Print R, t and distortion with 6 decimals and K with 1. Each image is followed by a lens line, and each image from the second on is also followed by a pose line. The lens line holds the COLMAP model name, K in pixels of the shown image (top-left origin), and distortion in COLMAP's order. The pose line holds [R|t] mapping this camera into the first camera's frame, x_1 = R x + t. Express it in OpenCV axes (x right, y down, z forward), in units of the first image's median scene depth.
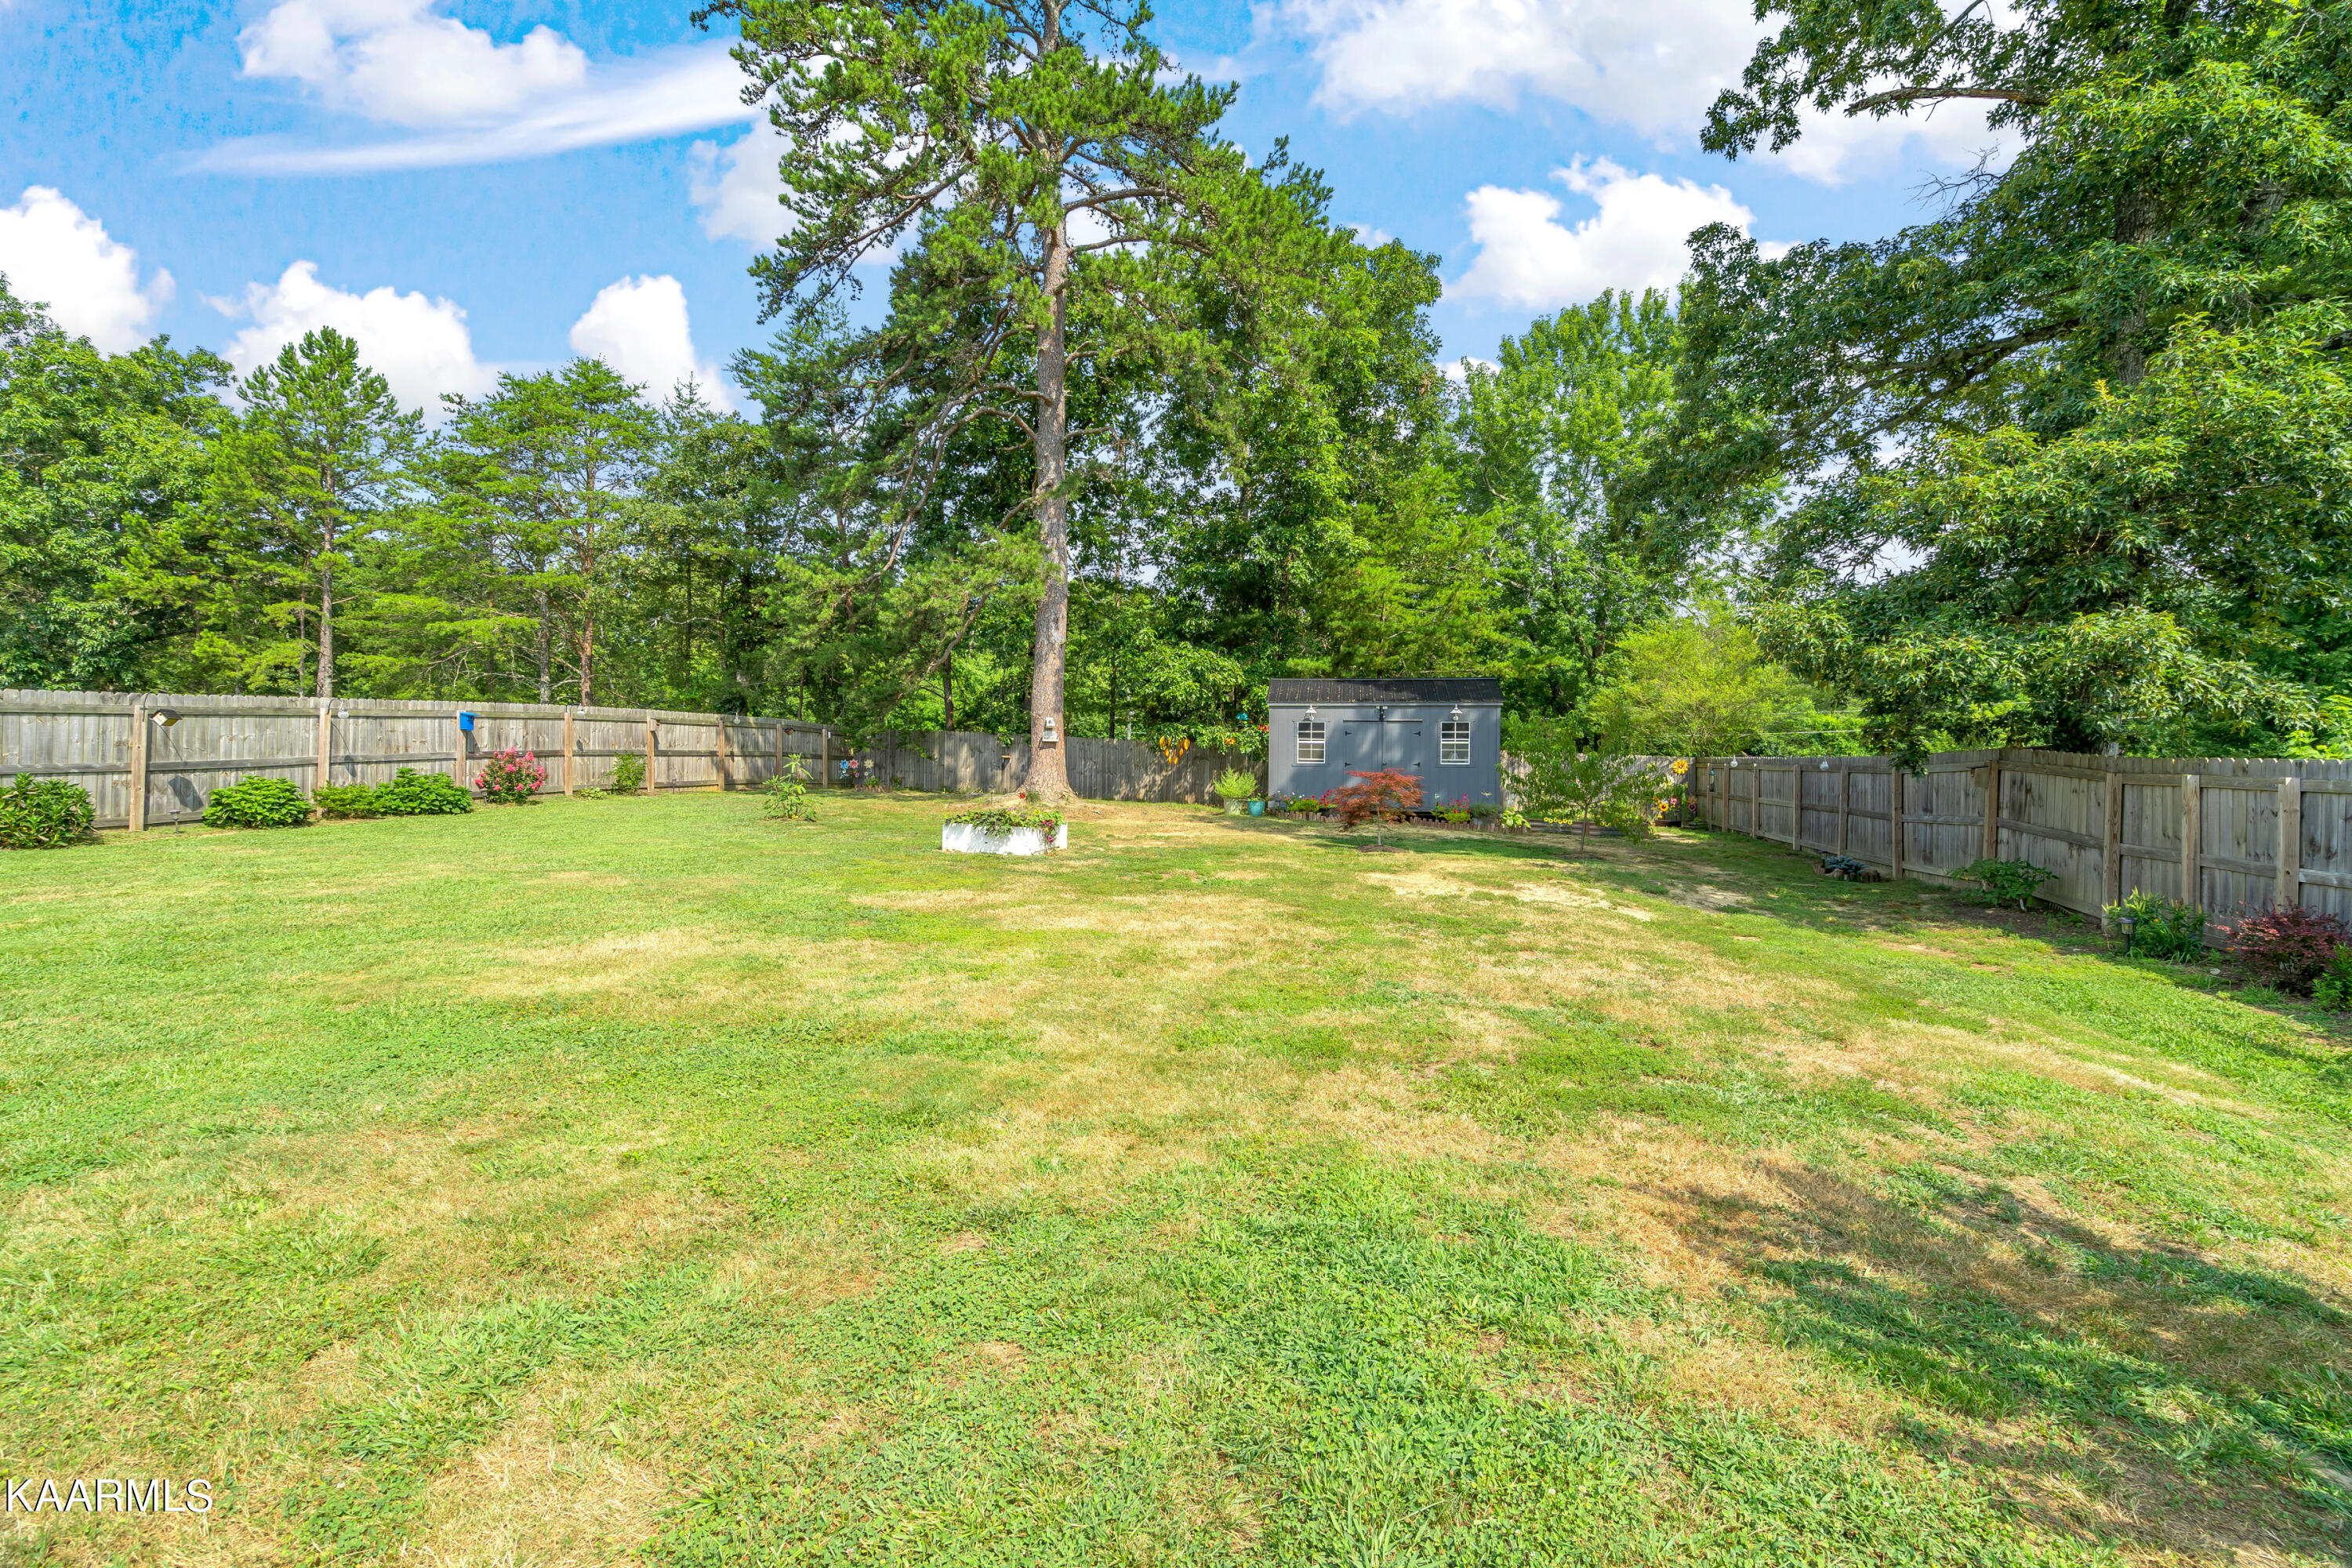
lens RADIAL K [[1068.4, 0, 1176.0], [0, 1068.4, 784.0], [0, 0, 1]] dist [-0.005003, 0.000190]
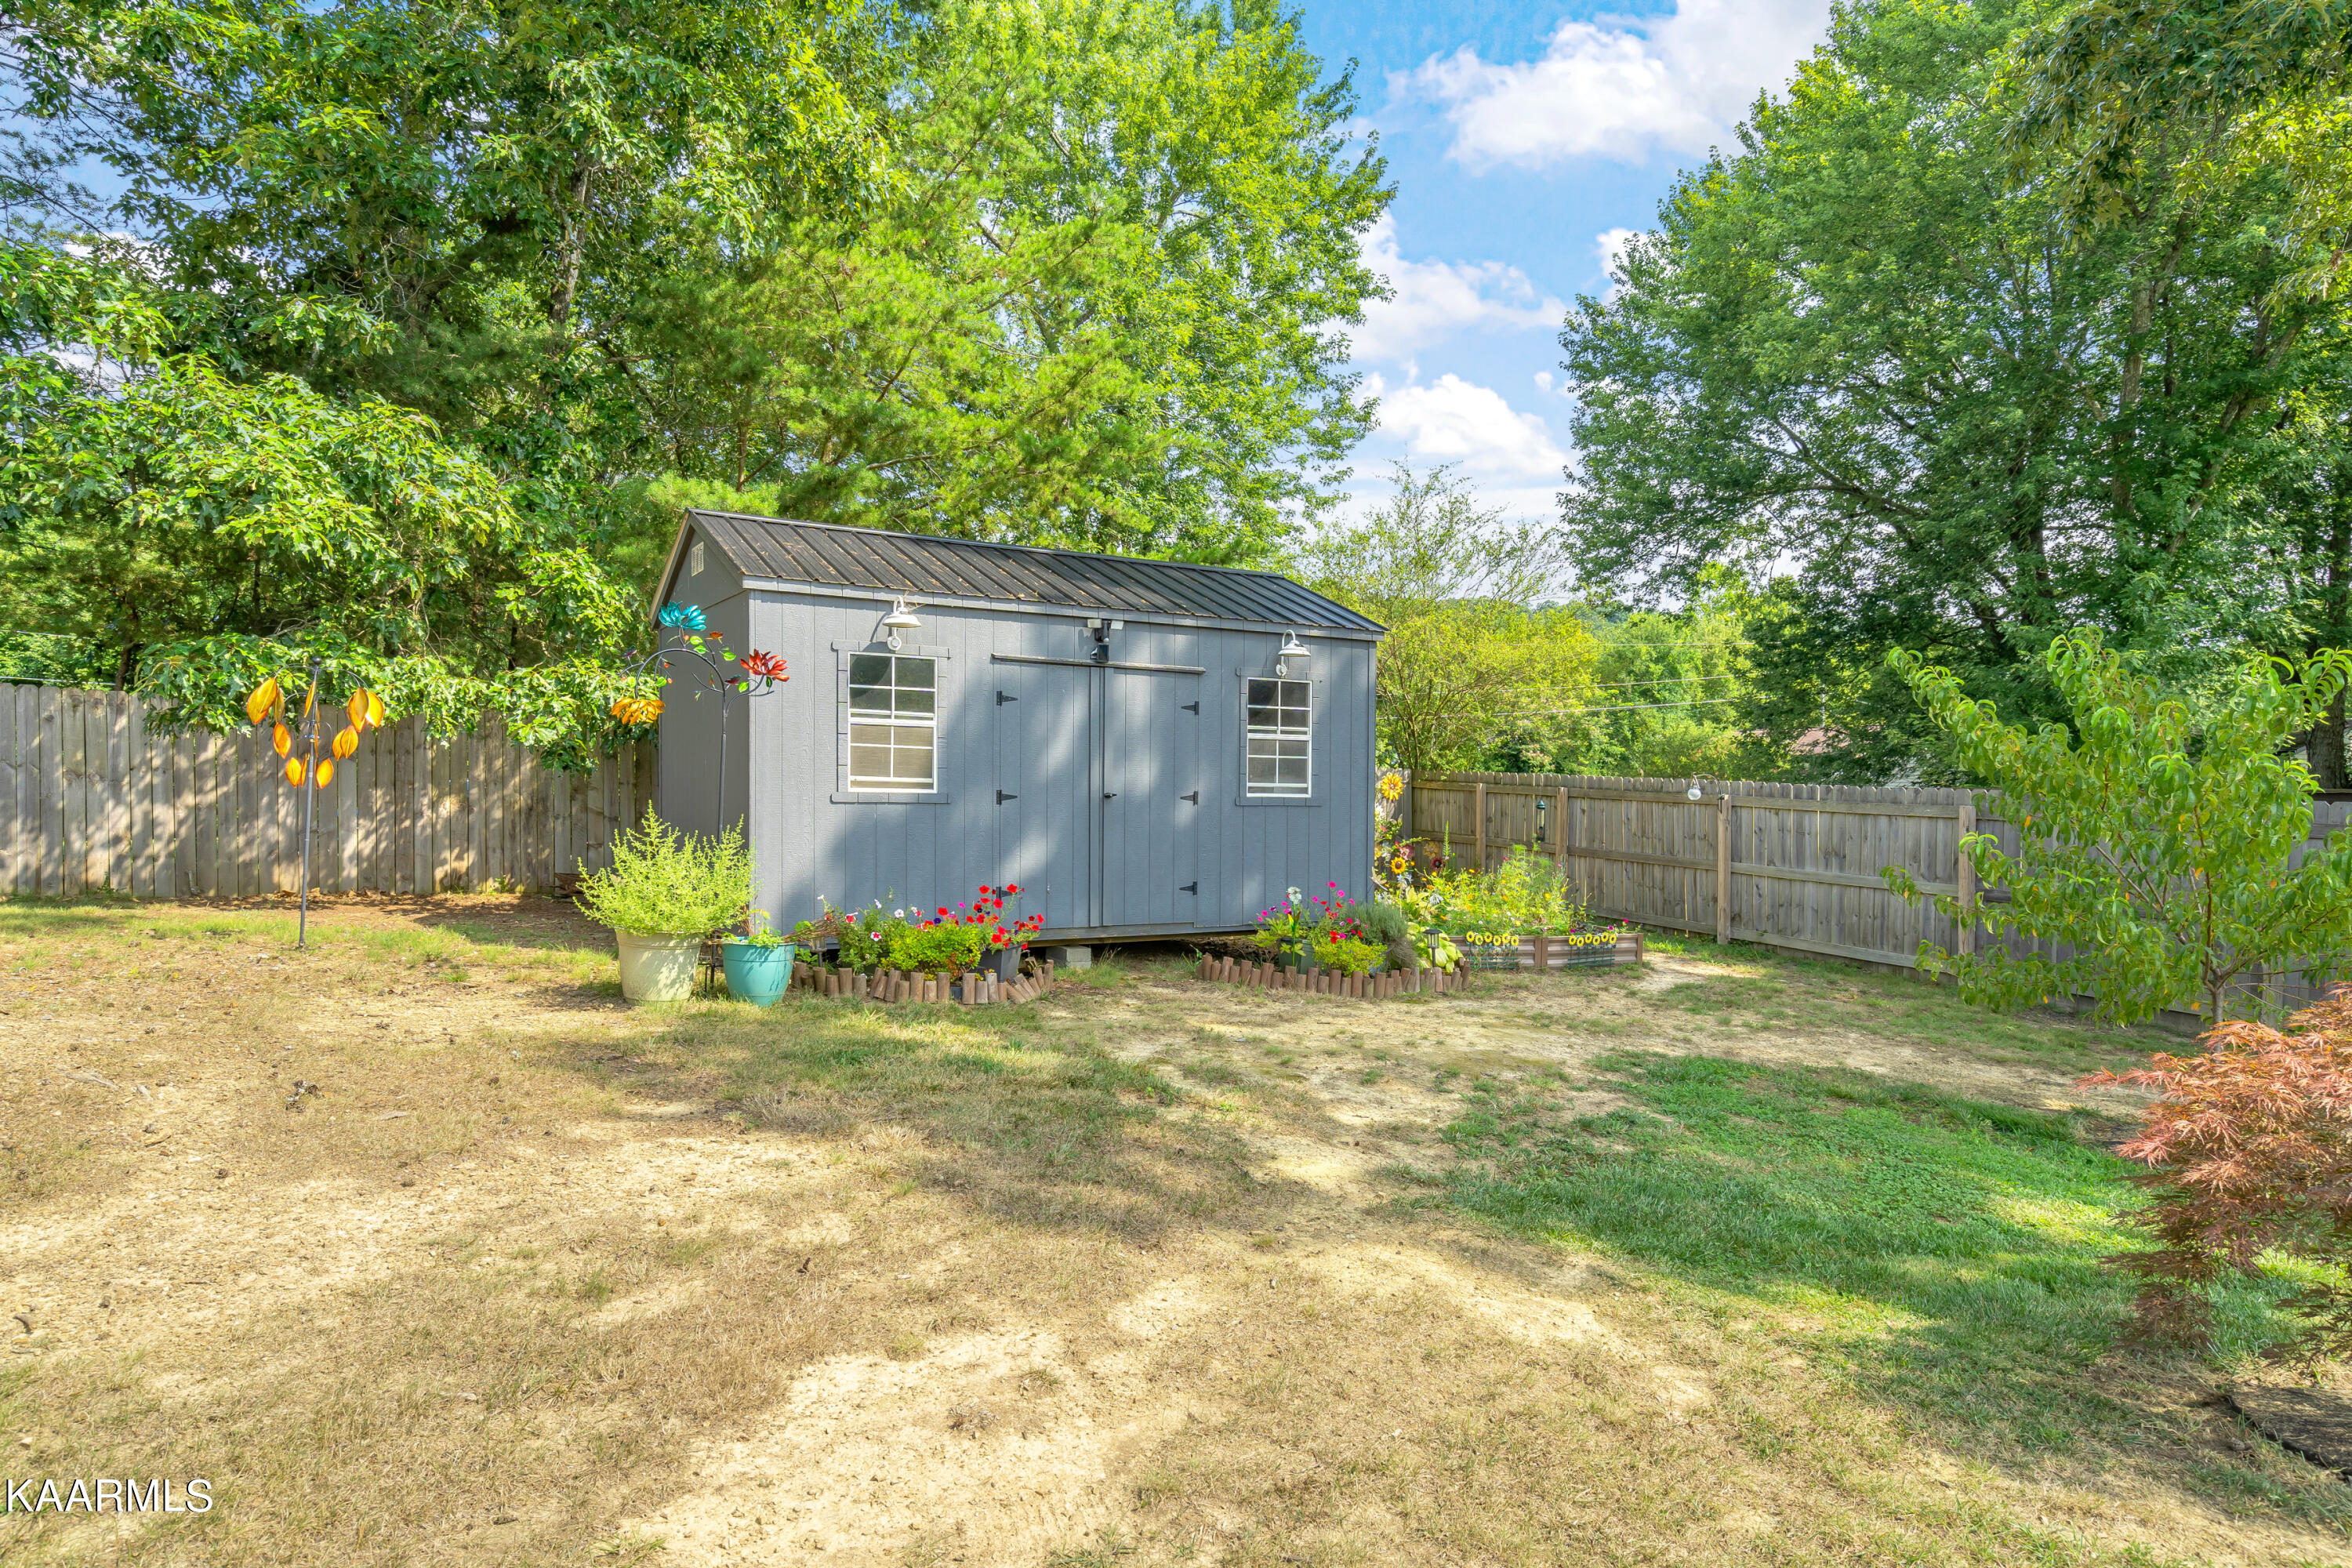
lens RADIAL K [[1361.8, 0, 1176.0], [0, 1361.8, 784.0], [0, 0, 1]] dist [0.003368, -0.000279]
pose [[0.758748, 0.001597, 0.651382, -0.053547], [-0.003656, 0.999992, 0.001807, -0.020222], [-0.651374, -0.003752, 0.758748, 0.574422]]
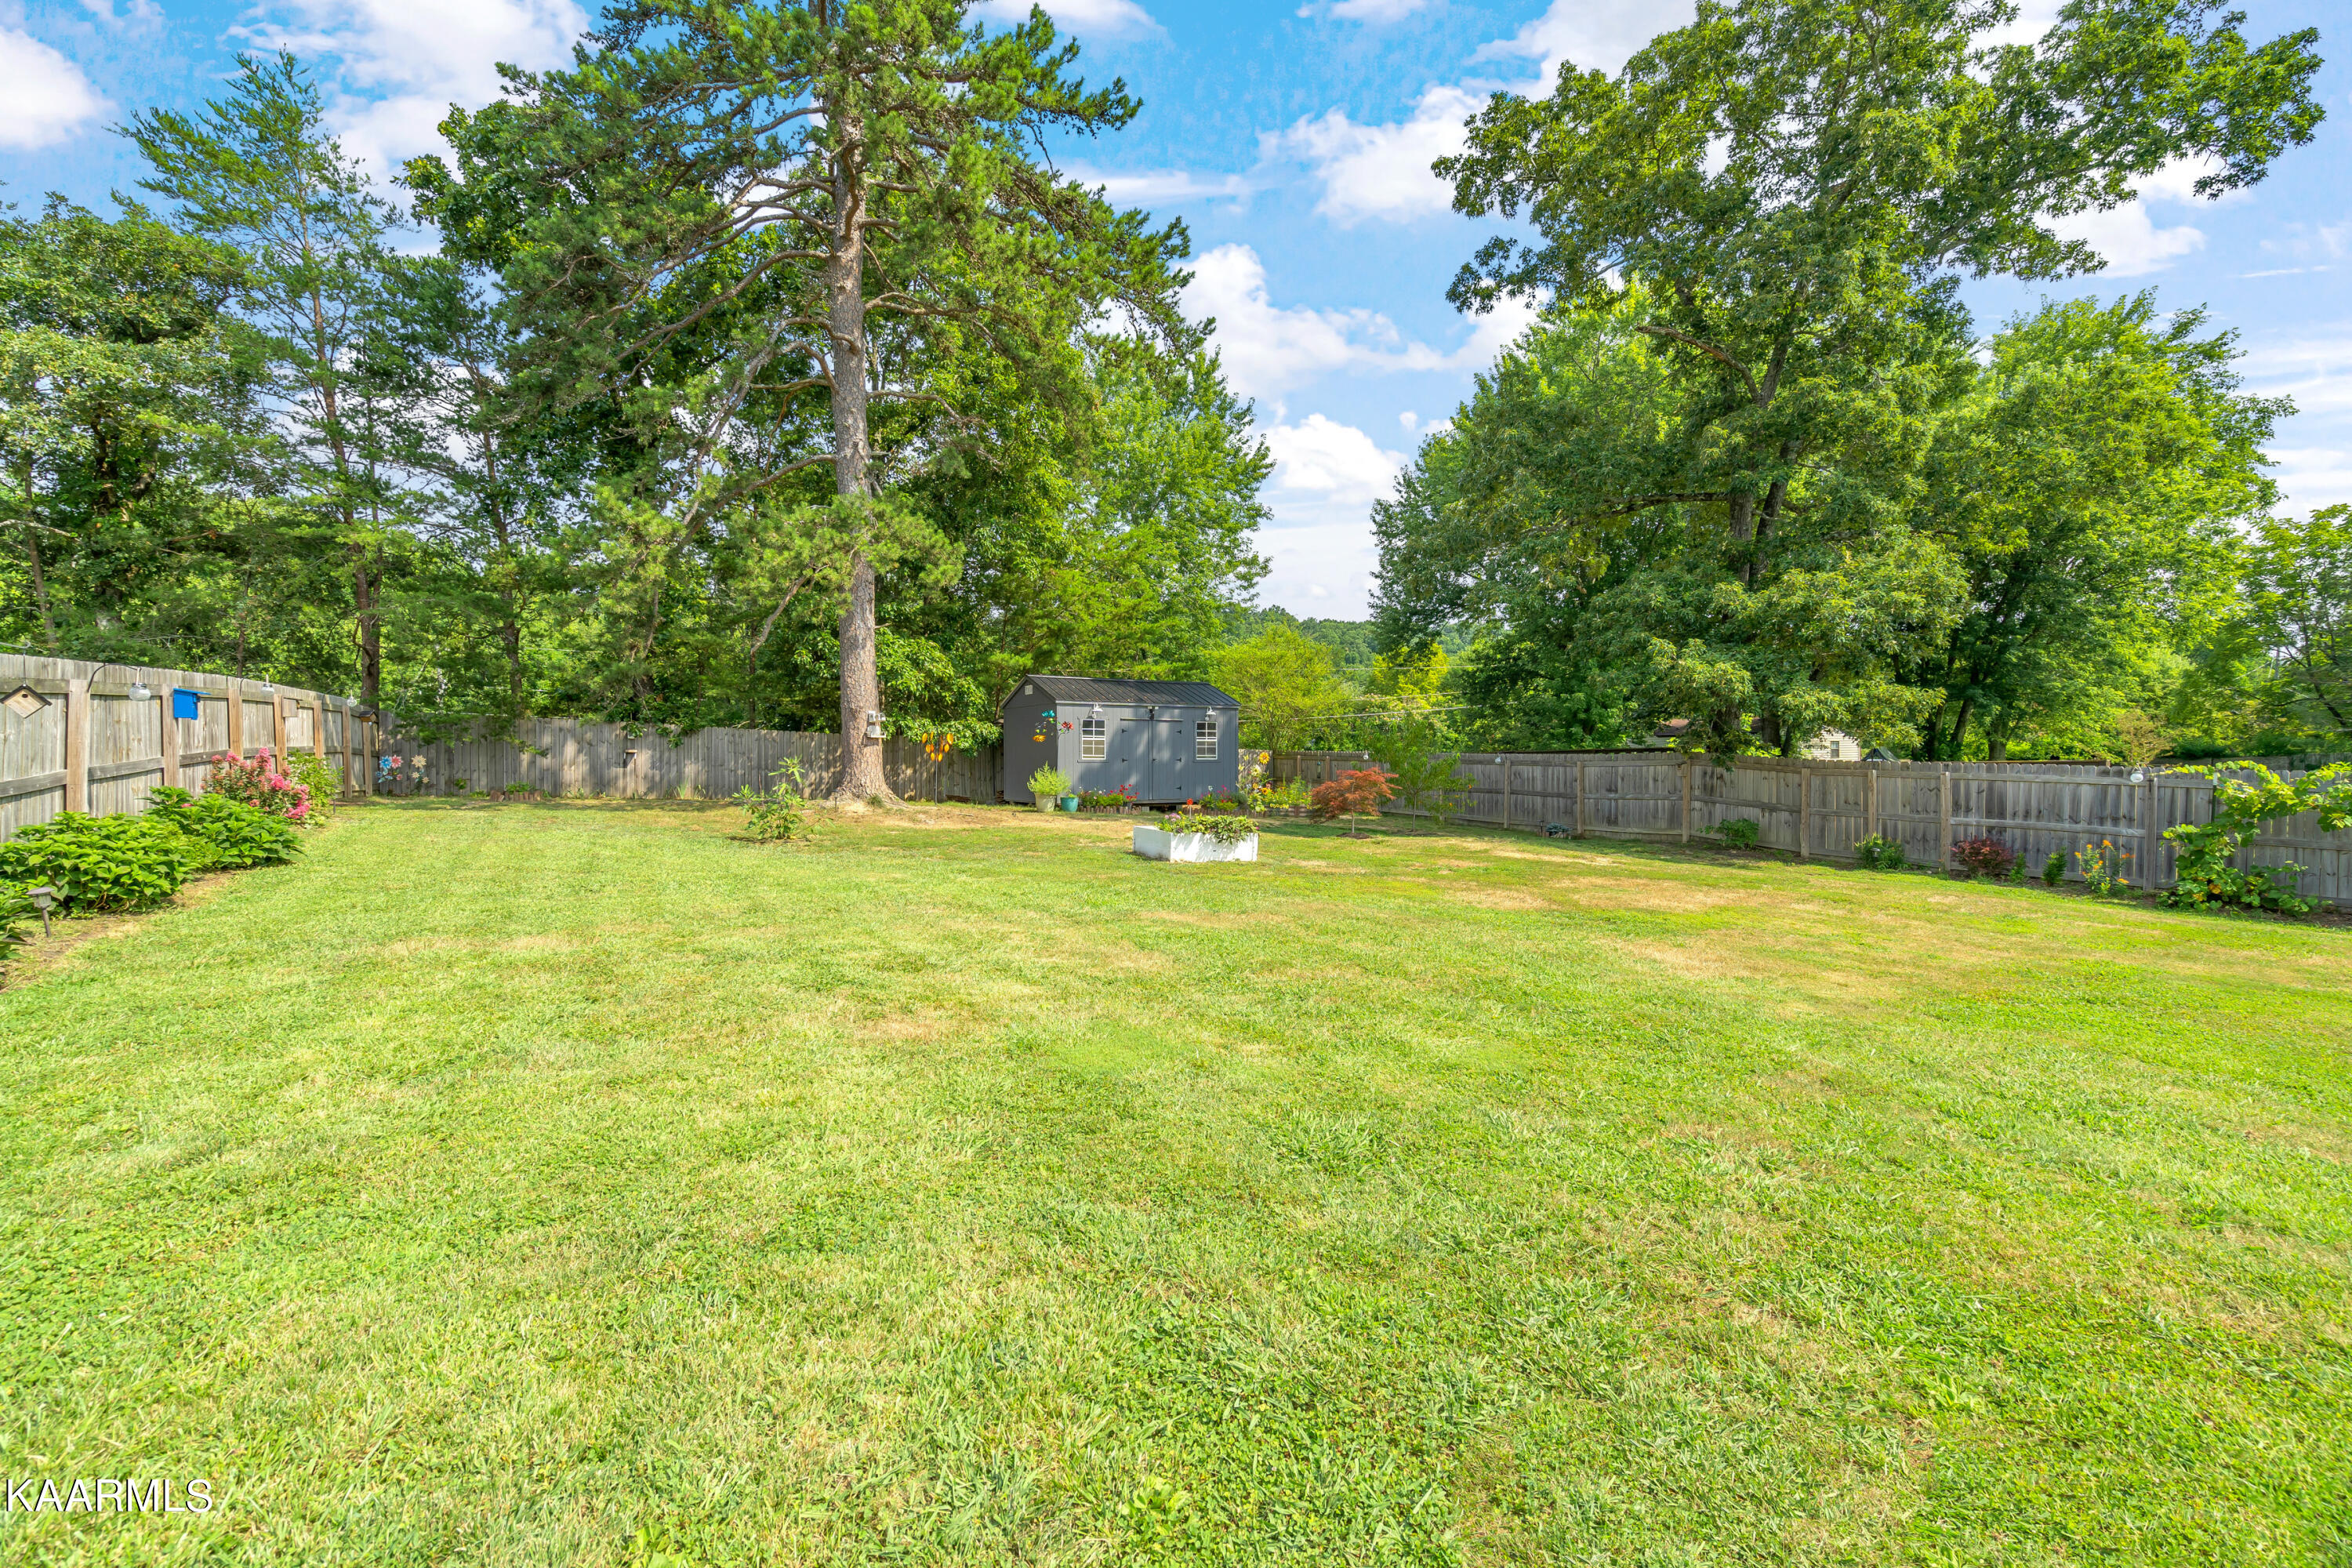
lens RADIAL K [[1082.2, 0, 1162.2], [0, 1082.2, 771.0], [0, 0, 1]] dist [-0.002495, 0.000802]
pose [[0.758643, -0.014401, 0.651347, -0.442790], [0.013114, 0.999891, 0.006833, -0.012701], [-0.651374, 0.003358, 0.758749, 0.138524]]
